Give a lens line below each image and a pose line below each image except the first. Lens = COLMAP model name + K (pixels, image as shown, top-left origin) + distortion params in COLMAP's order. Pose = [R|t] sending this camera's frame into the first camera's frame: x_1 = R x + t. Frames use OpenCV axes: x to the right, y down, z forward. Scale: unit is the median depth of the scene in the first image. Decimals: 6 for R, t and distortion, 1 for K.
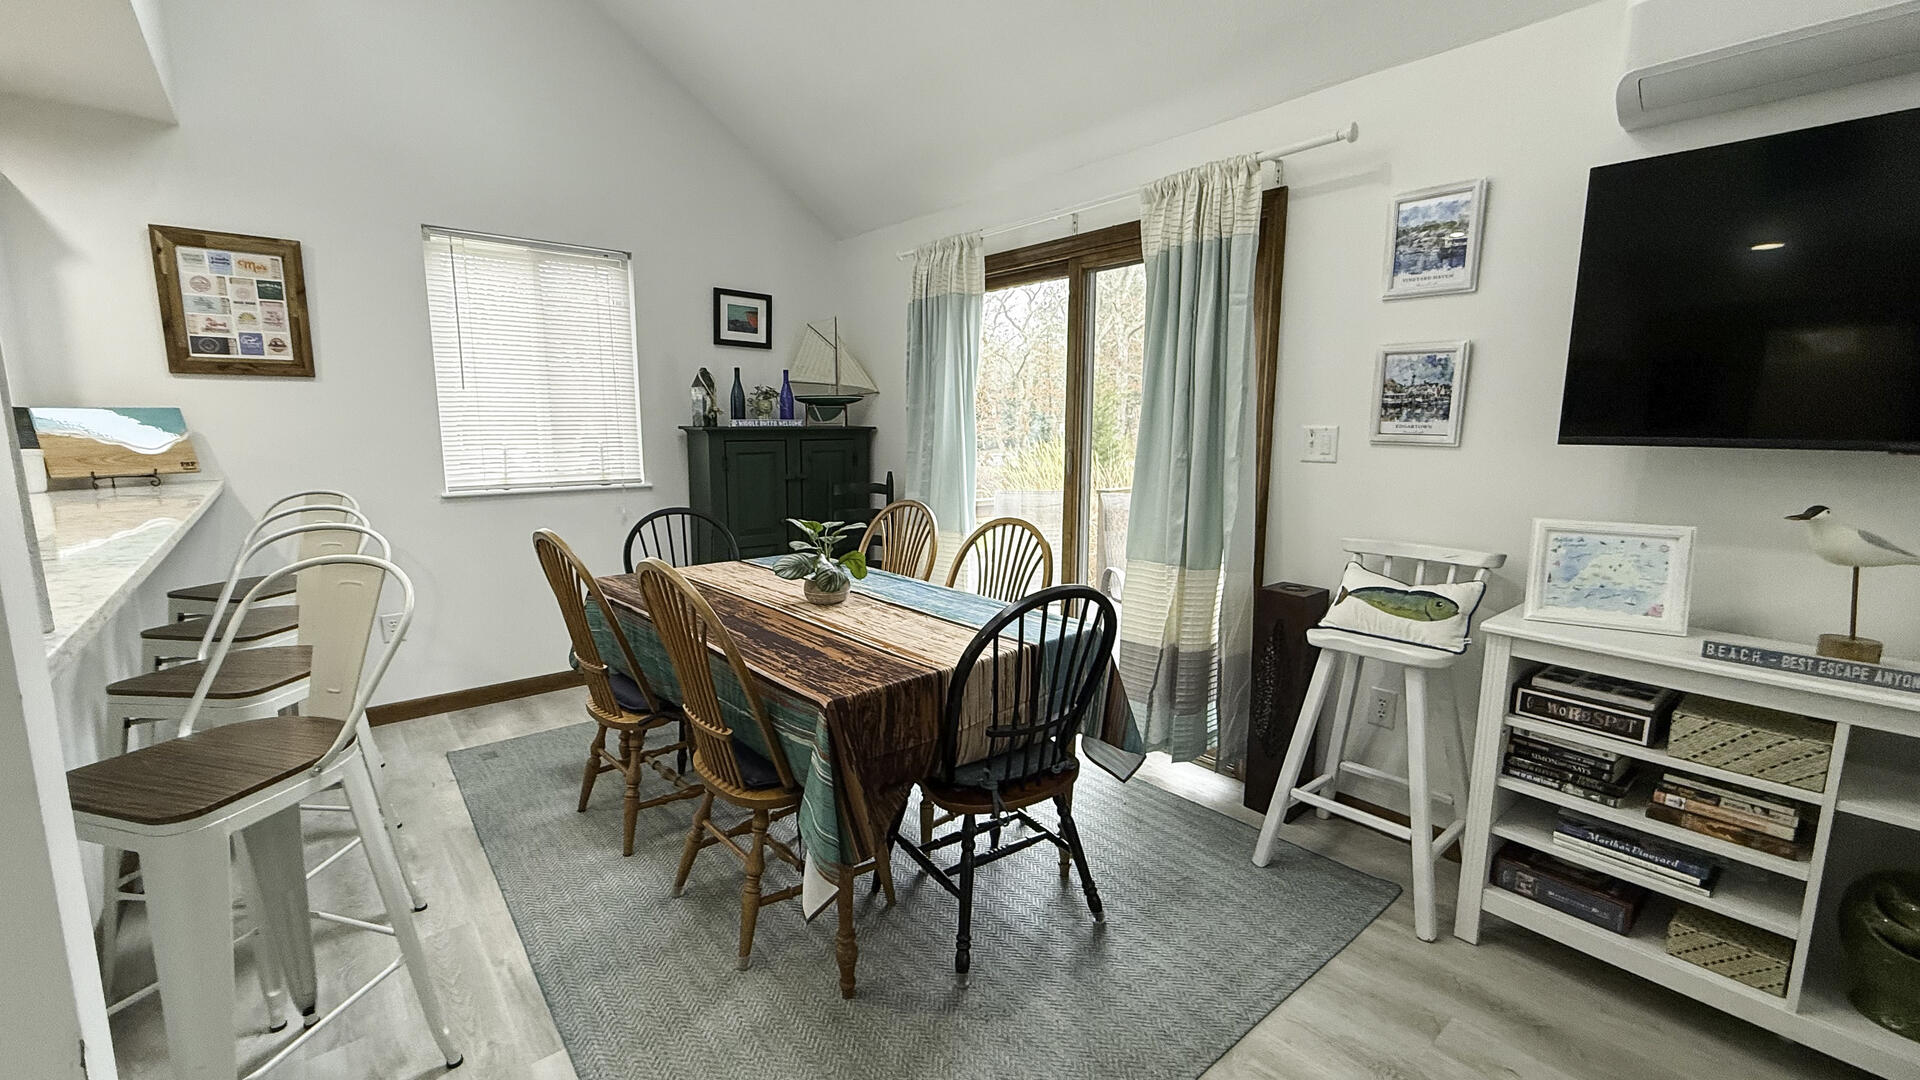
lens RADIAL K [[782.0, 0, 968.7], [0, 782.0, 543.9], [0, 0, 1]] dist [-0.001240, 0.000315]
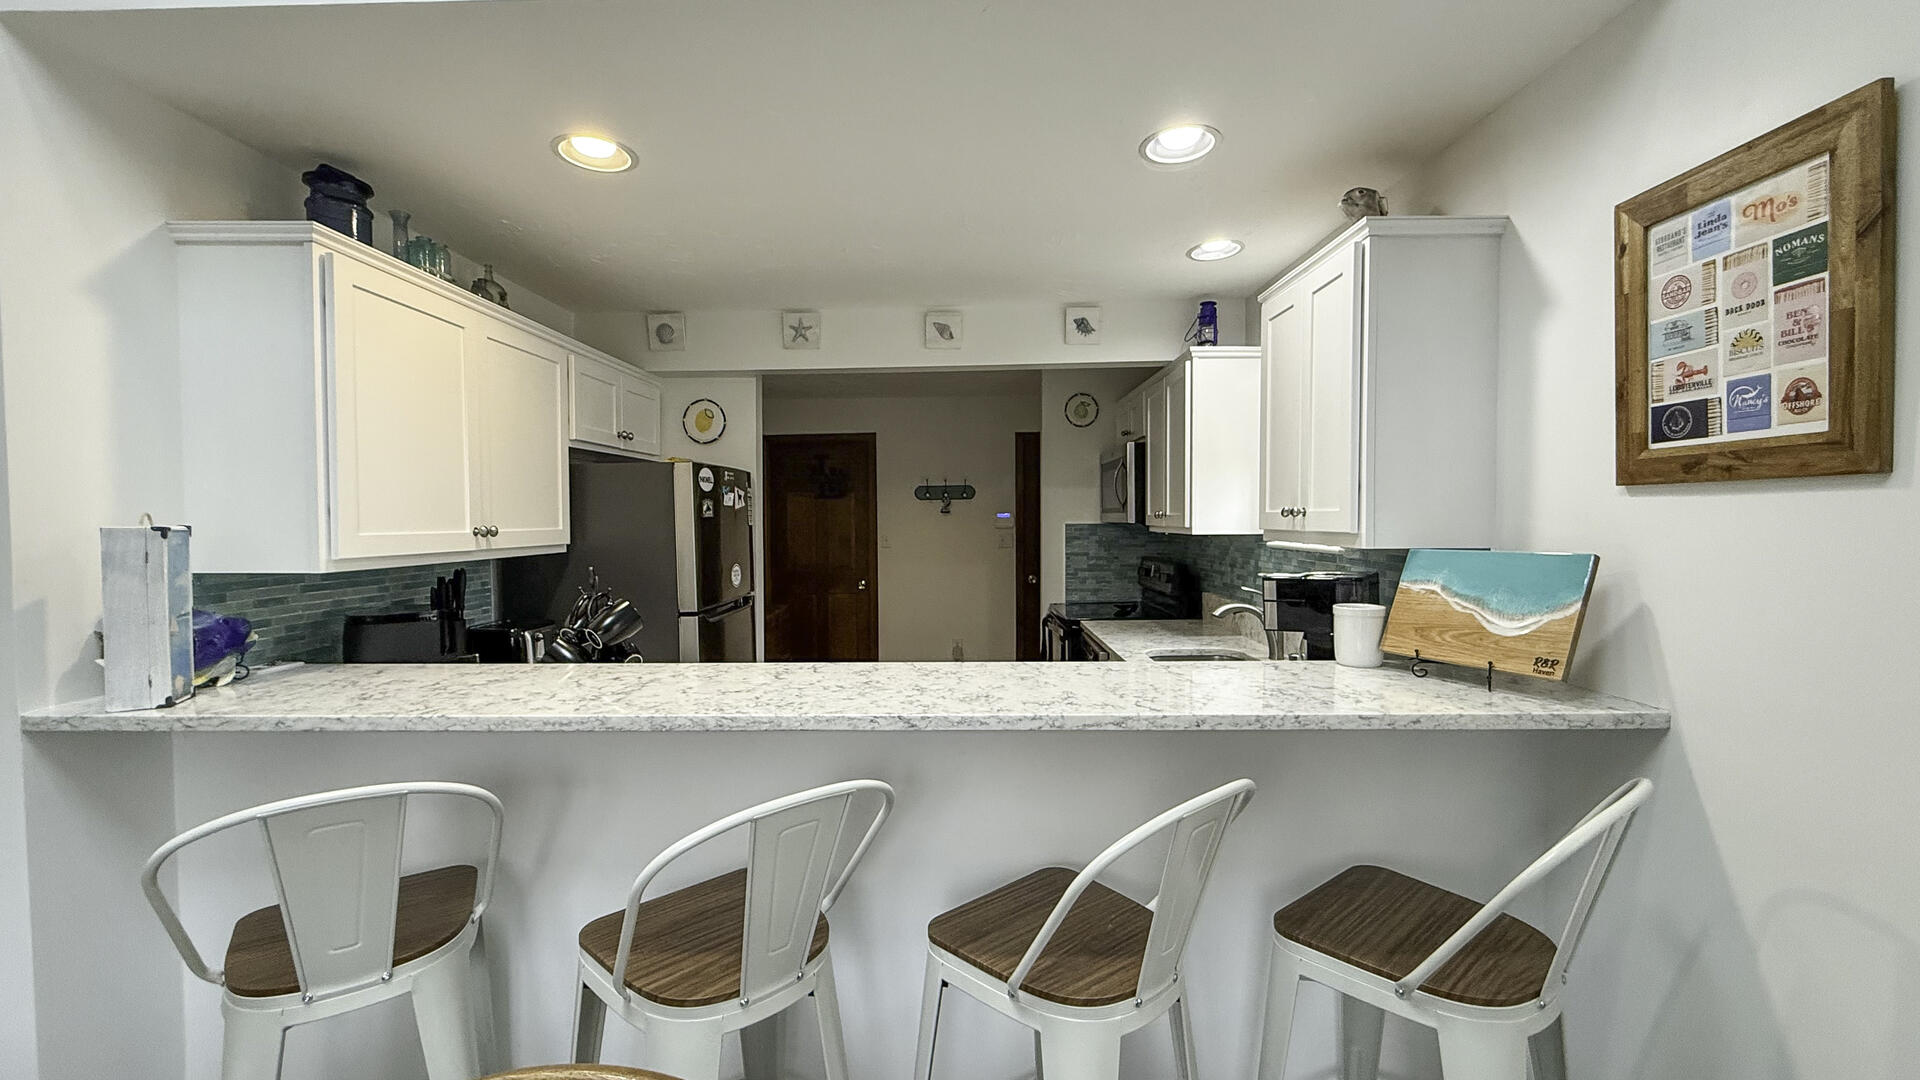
lens RADIAL K [[782.0, 0, 960.4], [0, 782.0, 536.1], [0, 0, 1]] dist [-0.001240, 0.000315]
pose [[-0.660775, 0.017094, -0.750389, -0.515895], [-0.116011, 0.985401, 0.124603, -0.289612], [0.741565, 0.169388, -0.649145, 1.470127]]
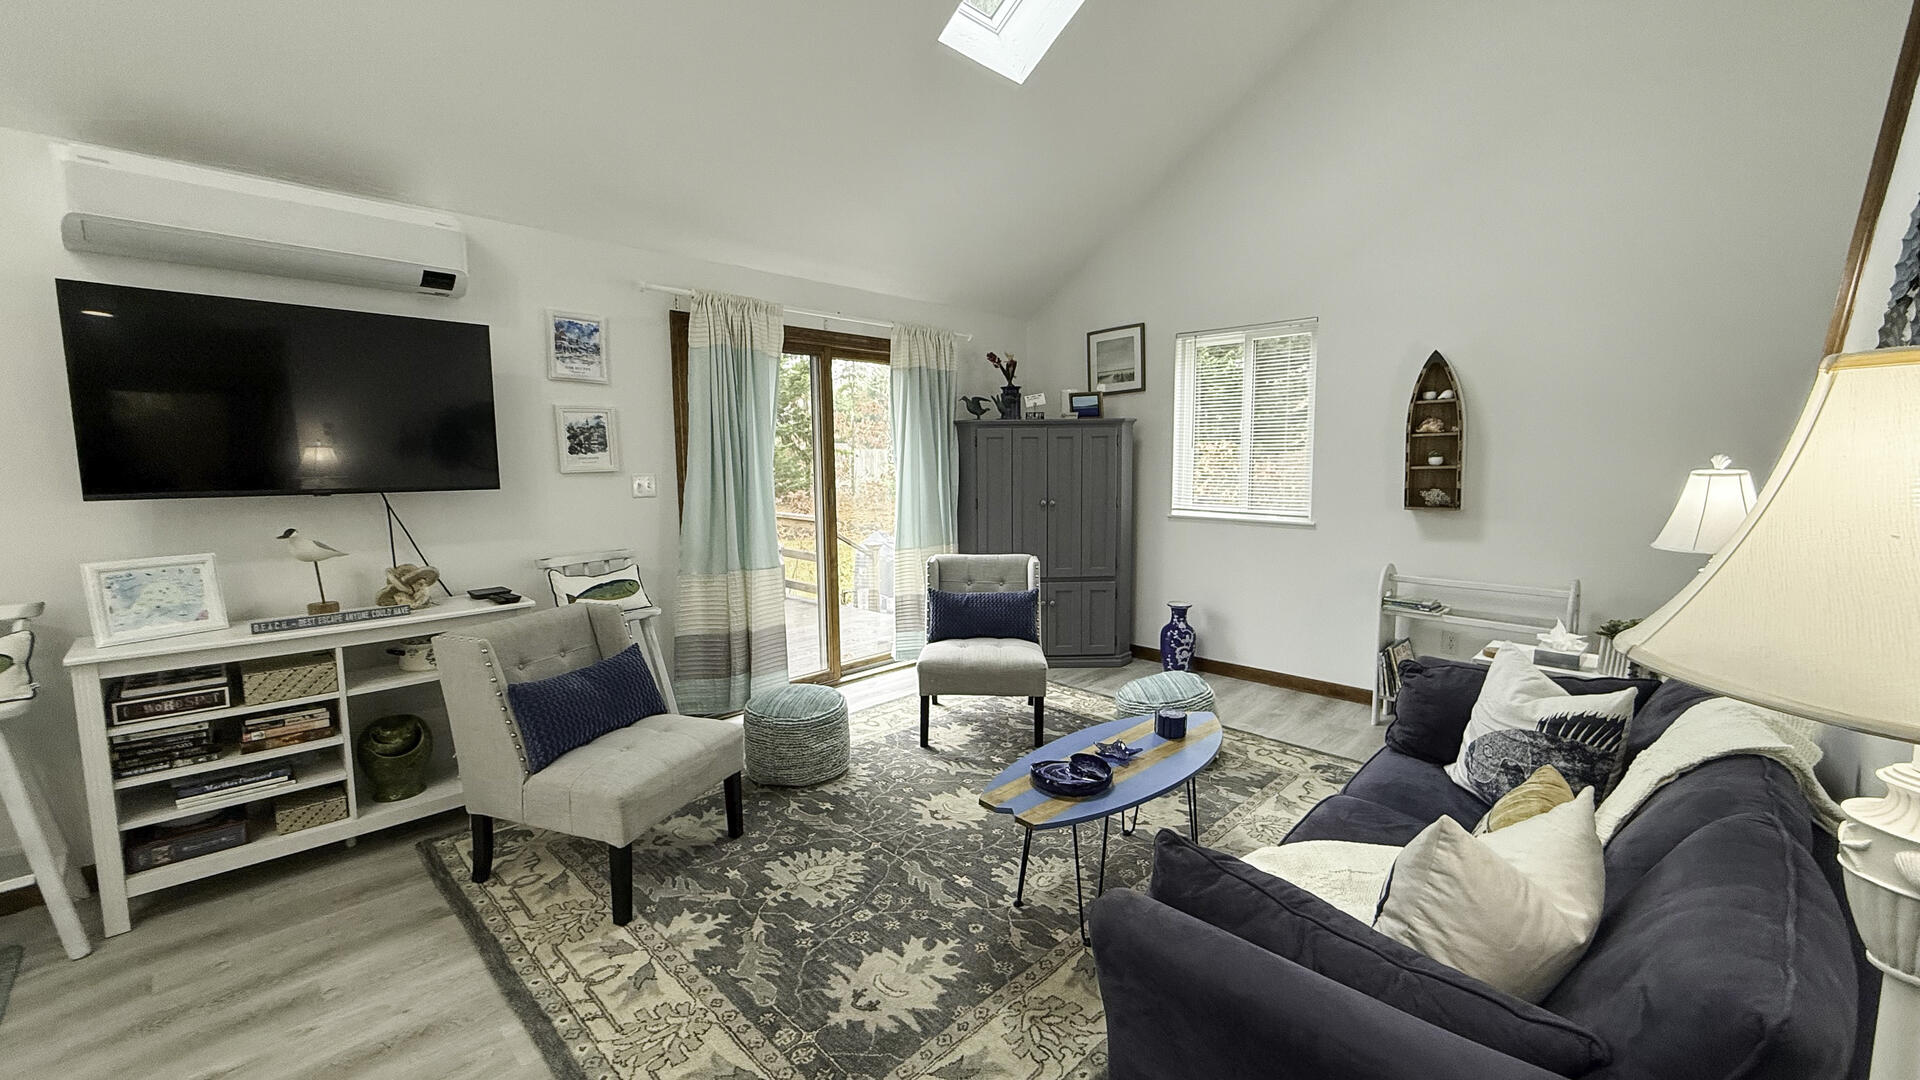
lens RADIAL K [[782.0, 0, 974.3], [0, 782.0, 537.2], [0, 0, 1]] dist [-0.001240, 0.000315]
pose [[-0.116085, -0.104670, 0.987709, -0.575040], [0.156582, 0.980068, 0.122263, -0.005561], [-0.980819, 0.168850, -0.097382, -0.212330]]
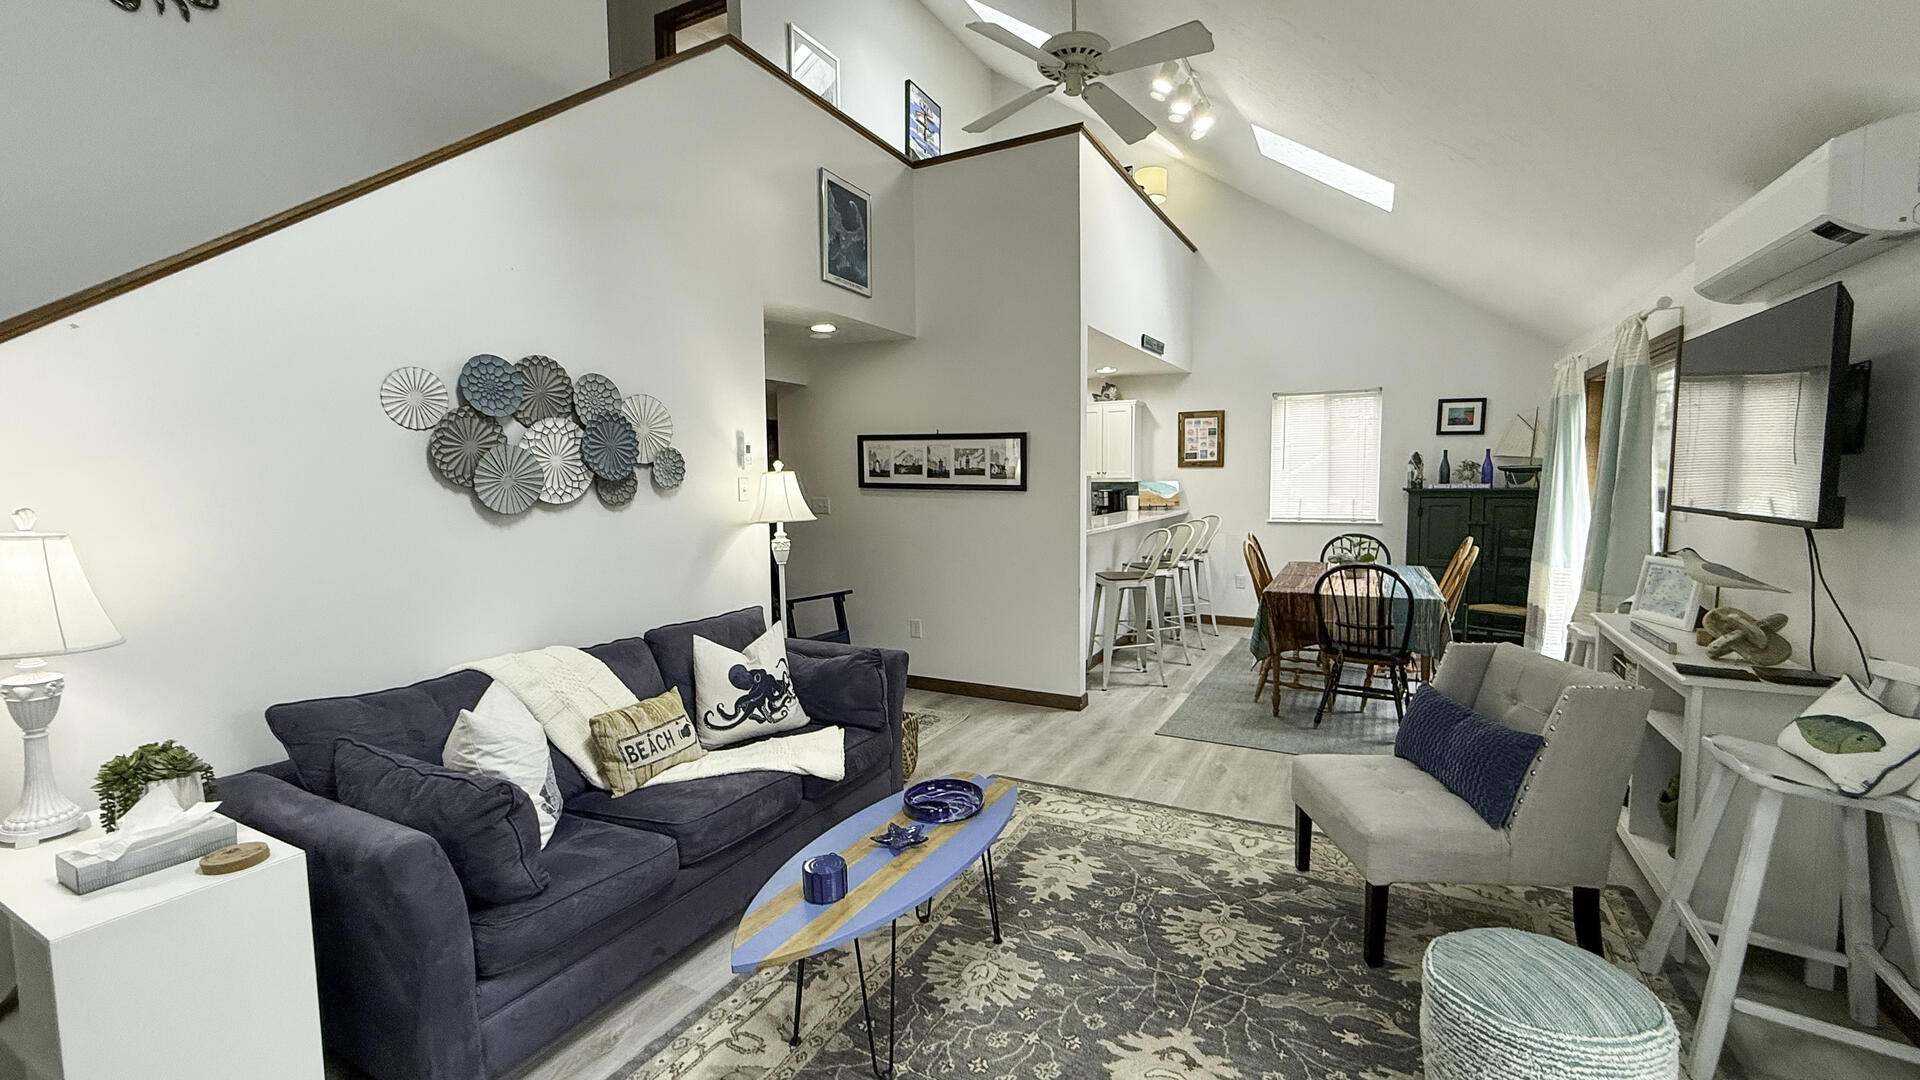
lens RADIAL K [[782.0, 0, 953.4], [0, 782.0, 537.2], [0, 0, 1]] dist [-0.001240, 0.000315]
pose [[0.363879, 0.067659, -0.928986, 1.626450], [-0.132496, 0.990976, 0.020275, 0.080675], [0.921974, 0.115709, 0.369560, -0.887617]]
